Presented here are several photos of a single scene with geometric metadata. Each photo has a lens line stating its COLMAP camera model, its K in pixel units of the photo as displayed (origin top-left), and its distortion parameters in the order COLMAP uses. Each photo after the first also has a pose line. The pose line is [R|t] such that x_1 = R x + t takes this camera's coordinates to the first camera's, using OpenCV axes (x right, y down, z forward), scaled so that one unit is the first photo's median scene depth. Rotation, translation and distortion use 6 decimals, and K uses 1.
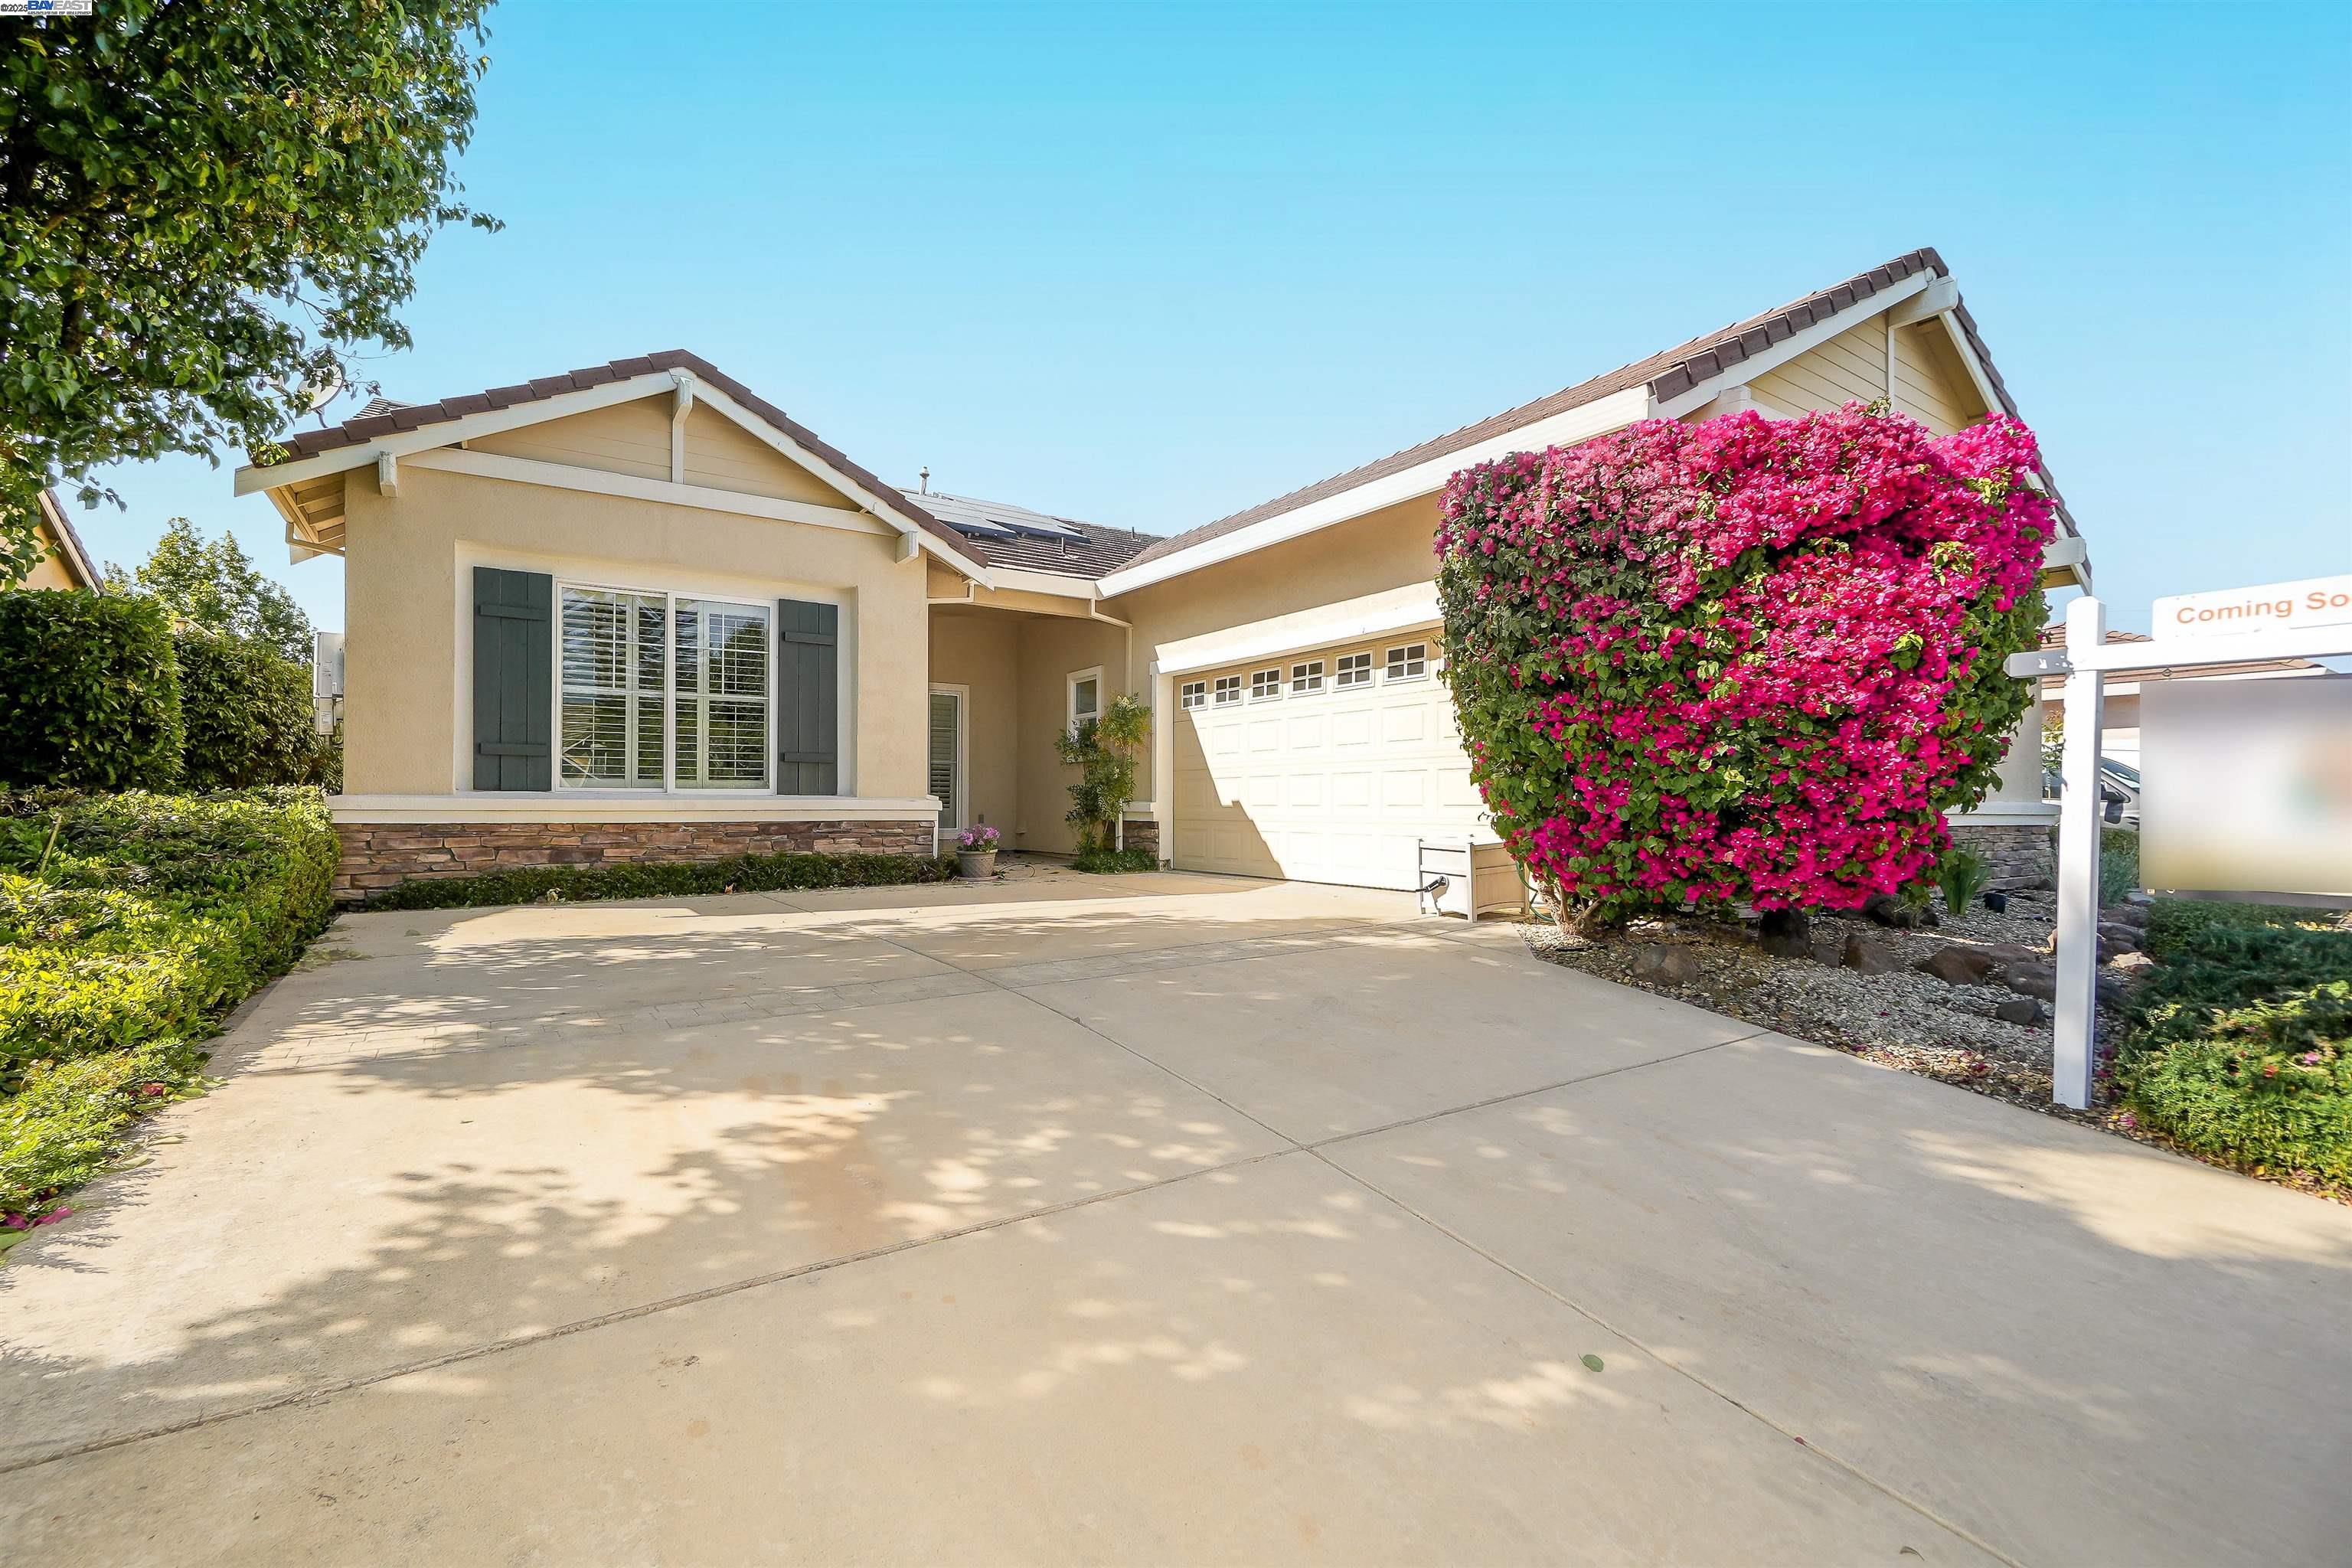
lens RADIAL K [[1015.9, 0, 1140.2], [0, 1015.9, 793.4], [0, 0, 1]] dist [-0.002401, 0.000910]
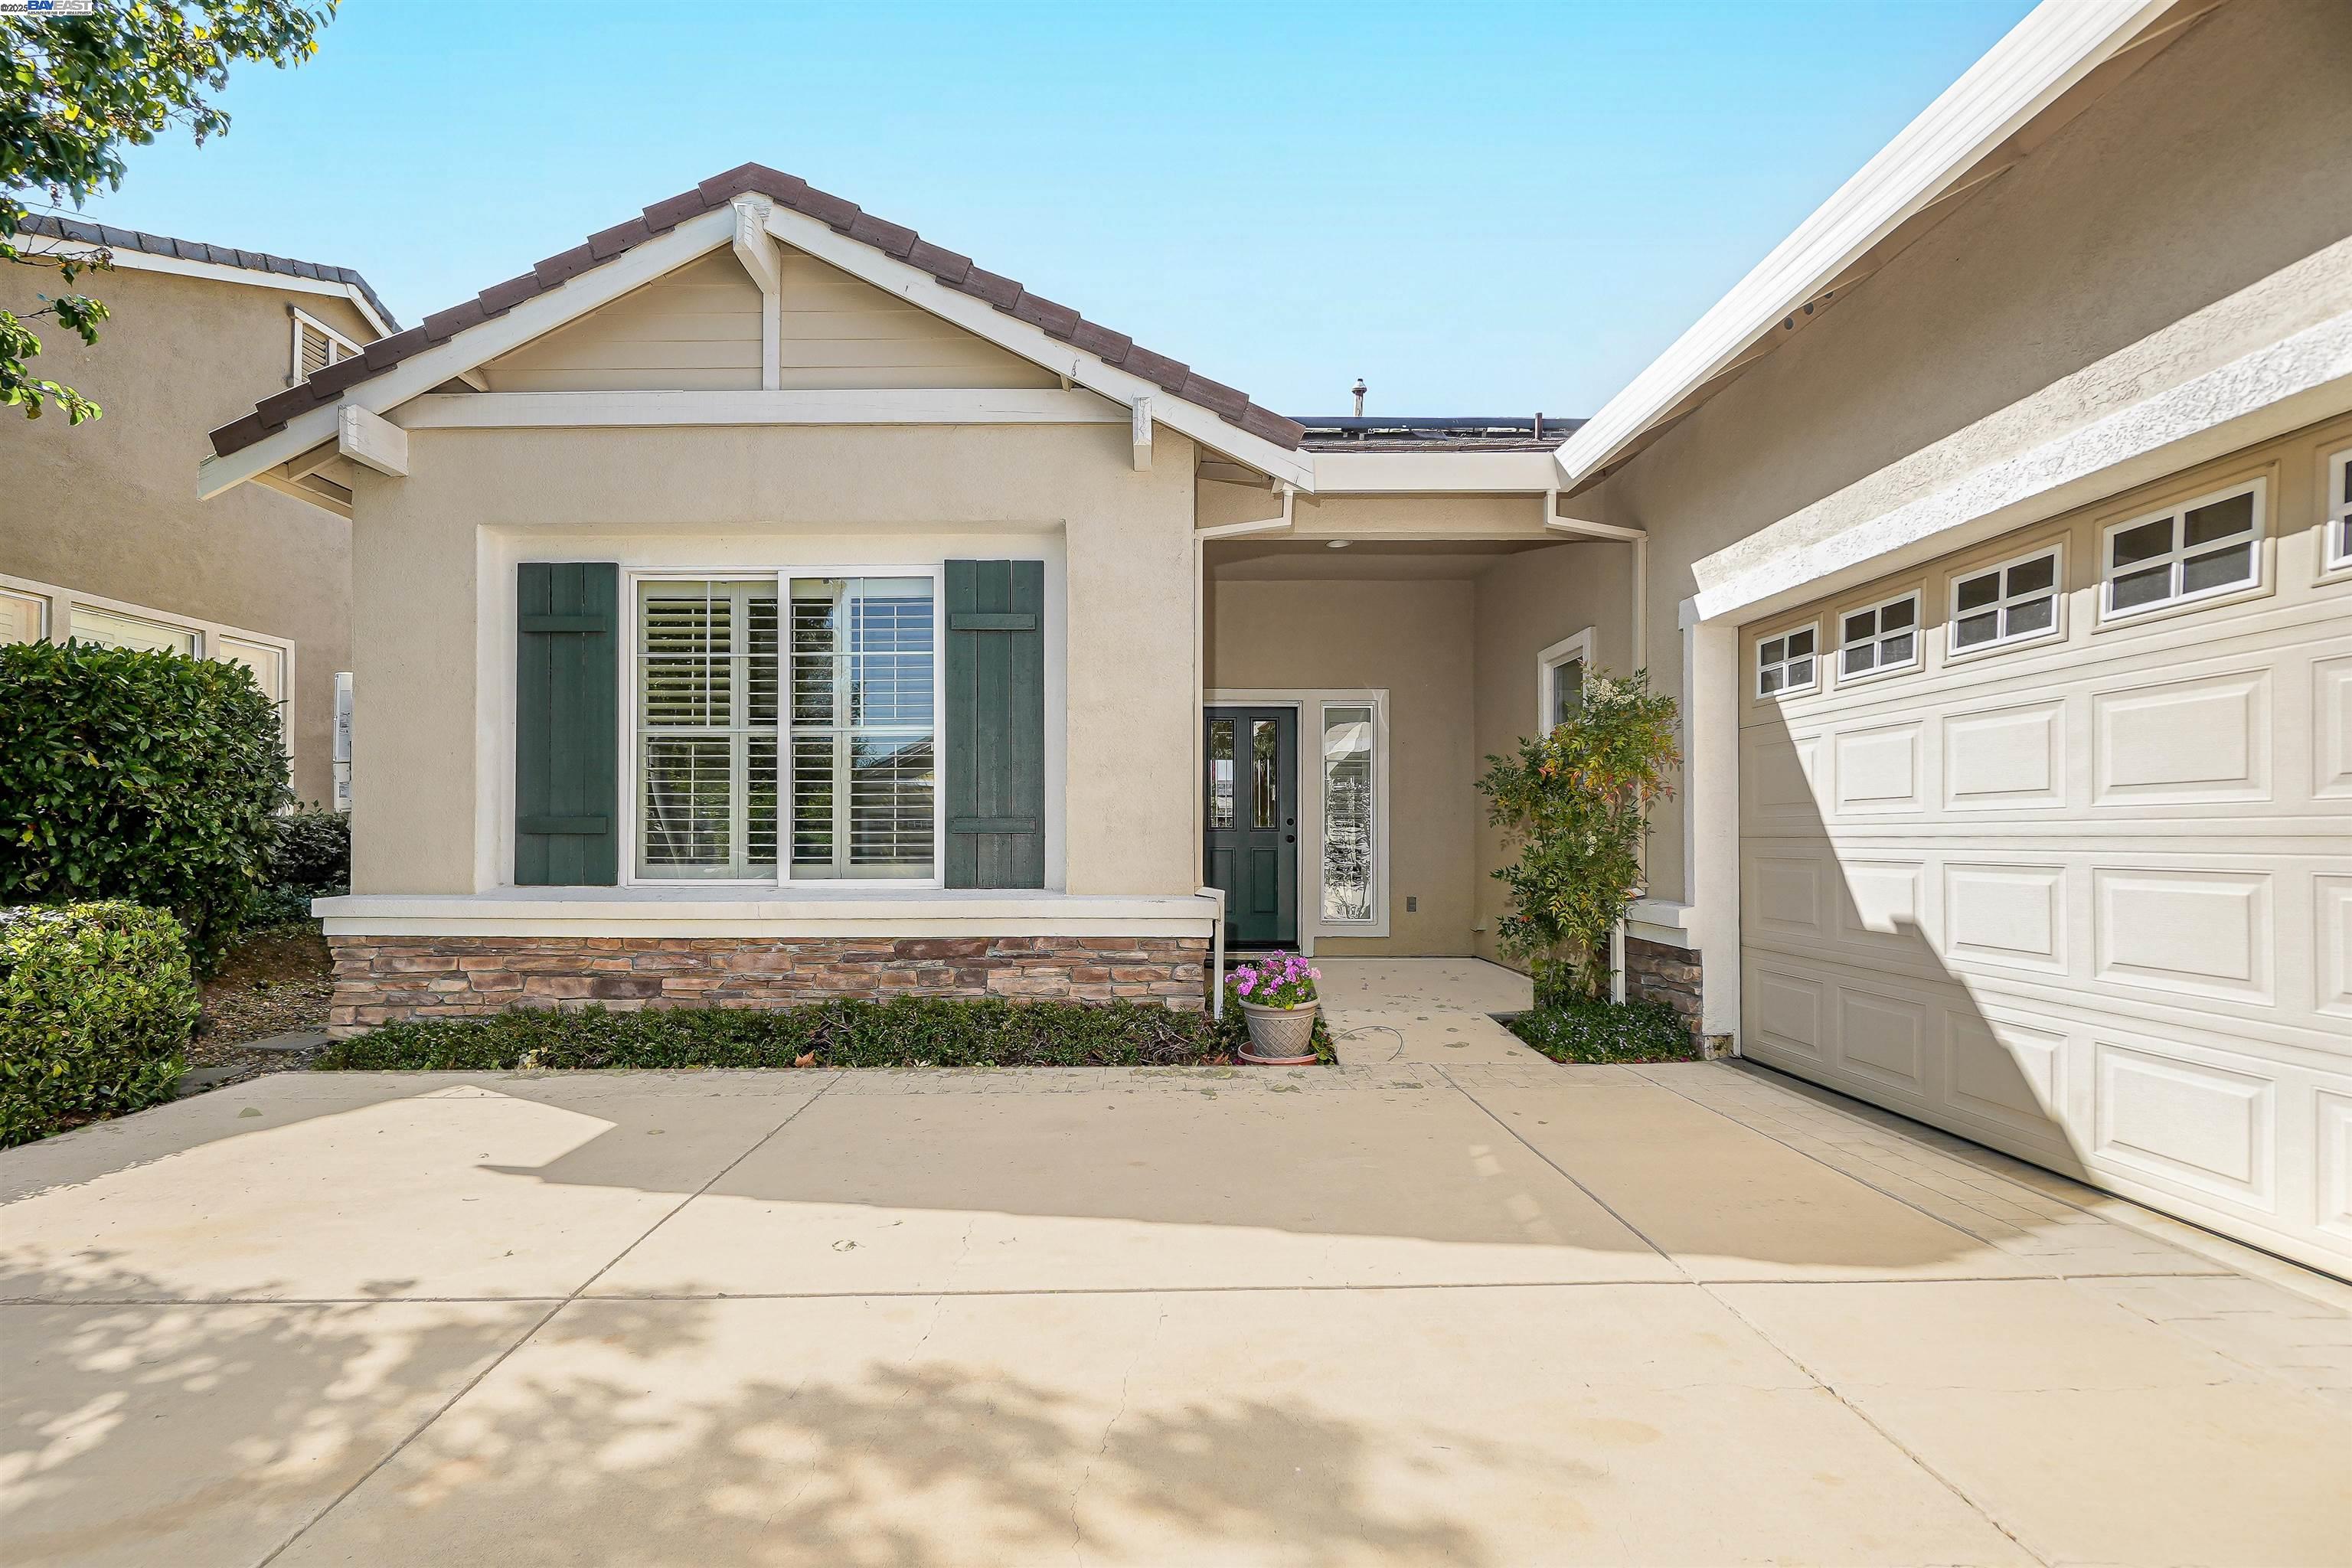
lens RADIAL K [[1018.9, 0, 1143.0], [0, 1018.9, 823.9], [0, 0, 1]] dist [-0.002943, 0.000540]
pose [[0.833929, -0.008397, -0.551809, 0.073936], [0.008542, 0.999961, -0.002308, -0.035526], [0.551806, -0.002789, 0.833968, 0.583256]]
